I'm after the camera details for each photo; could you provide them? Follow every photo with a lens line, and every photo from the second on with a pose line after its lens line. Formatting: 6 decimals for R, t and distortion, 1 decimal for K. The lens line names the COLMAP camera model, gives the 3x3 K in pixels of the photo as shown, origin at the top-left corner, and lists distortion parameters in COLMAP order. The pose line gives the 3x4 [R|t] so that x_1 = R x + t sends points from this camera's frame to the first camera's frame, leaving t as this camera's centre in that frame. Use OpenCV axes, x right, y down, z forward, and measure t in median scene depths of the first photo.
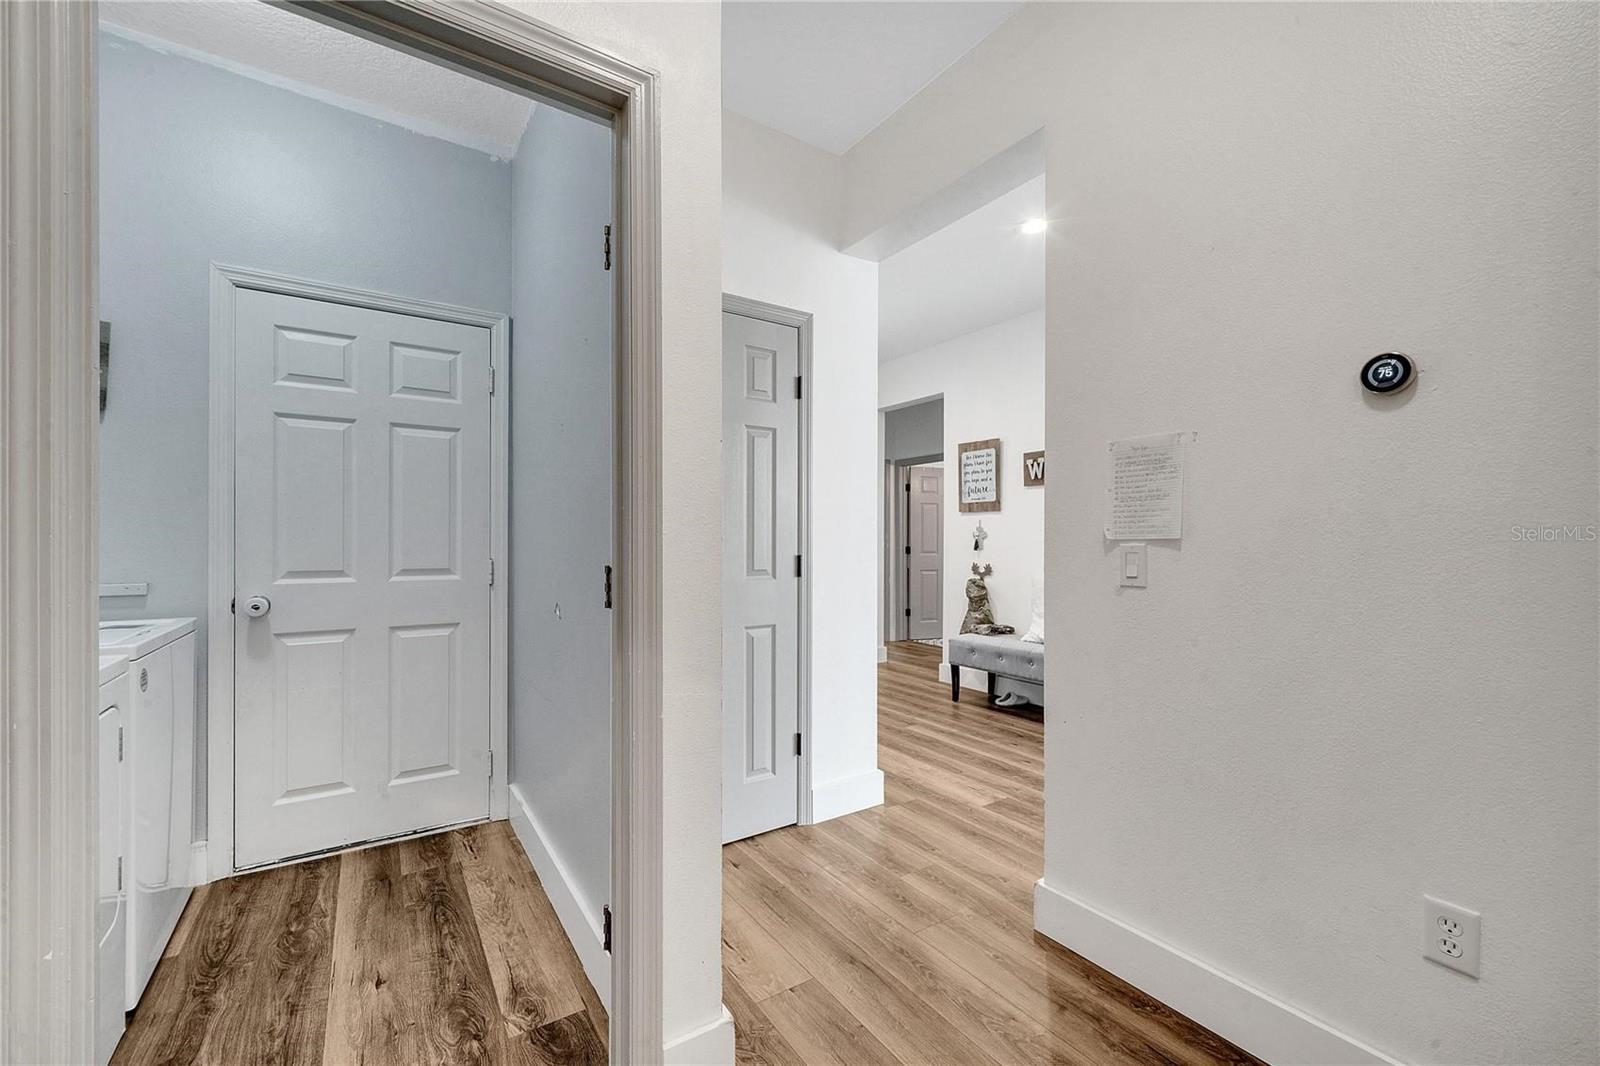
lens RADIAL K [[654.3, 0, 794.4], [0, 654.3, 536.0], [0, 0, 1]] dist [0.002158, -0.001015]
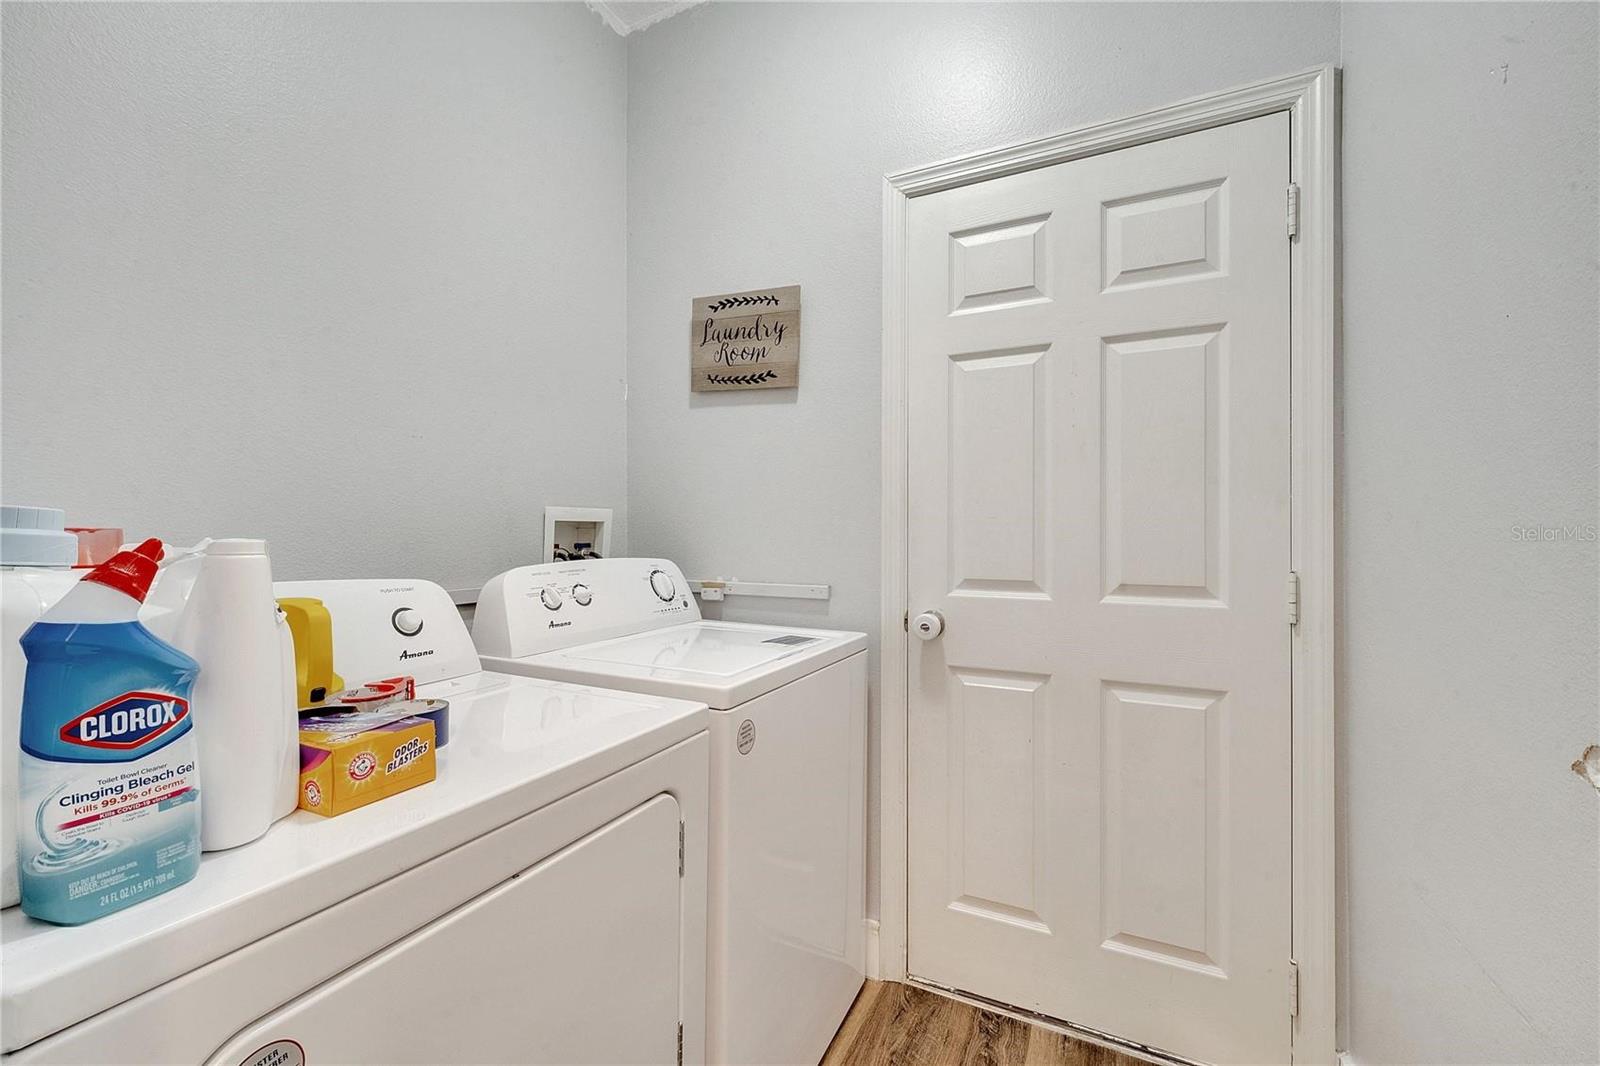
lens RADIAL K [[654.3, 0, 794.4], [0, 654.3, 536.0], [0, 0, 1]] dist [0.002158, -0.001015]
pose [[0.506411, 0.000440, -0.862292, -0.264125], [0.005427, 0.999978, 0.003697, 0.004387], [0.862275, -0.006552, 0.506397, 0.492055]]
